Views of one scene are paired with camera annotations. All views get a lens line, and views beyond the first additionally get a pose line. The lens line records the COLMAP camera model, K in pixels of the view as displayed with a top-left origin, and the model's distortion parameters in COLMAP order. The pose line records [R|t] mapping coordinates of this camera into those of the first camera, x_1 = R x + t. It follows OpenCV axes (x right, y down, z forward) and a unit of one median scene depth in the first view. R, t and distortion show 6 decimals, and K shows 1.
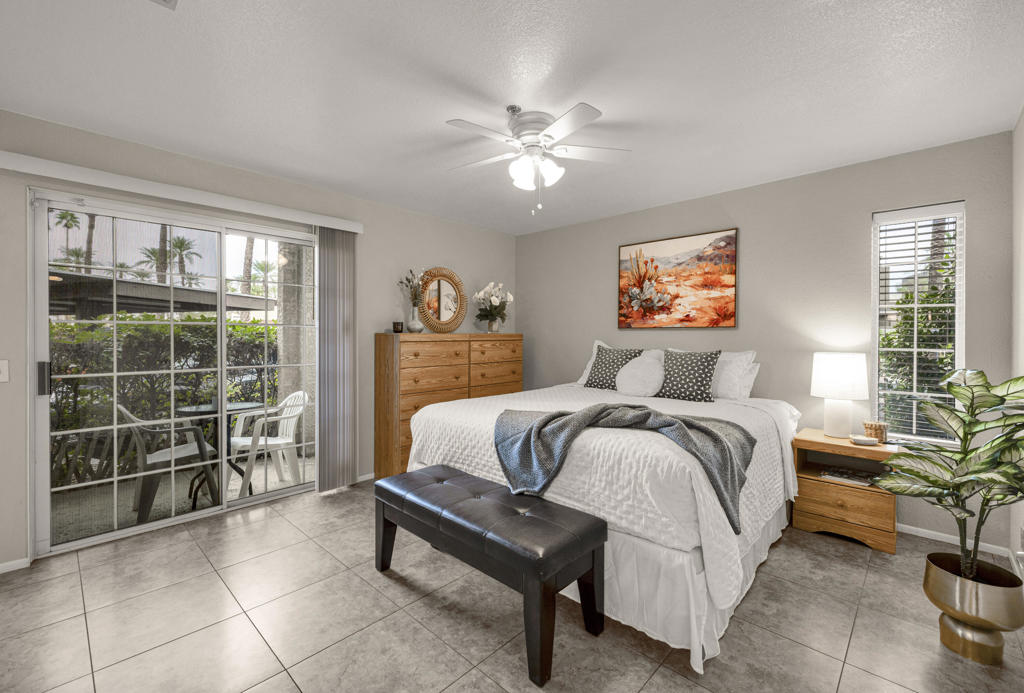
lens RADIAL K [[446.0, 0, 512.0], [0, 446.0, 346.5], [0, 0, 1]] dist [0.002142, 0.000183]
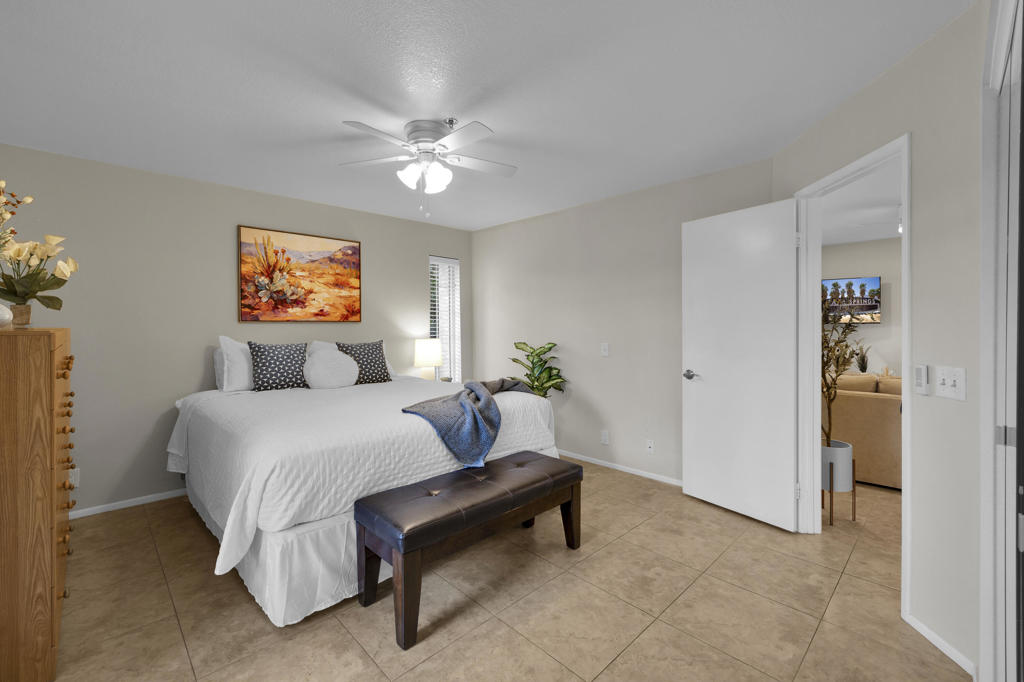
lens RADIAL K [[432.3, 0, 512.7], [0, 432.3, 333.2], [0, 0, 1]] dist [0.003973, 0.000524]
pose [[0.028997, -0.022130, 0.999334, -0.646619], [0.026449, 0.999422, 0.021365, -0.024017], [-0.999230, 0.025812, 0.029566, 0.506526]]
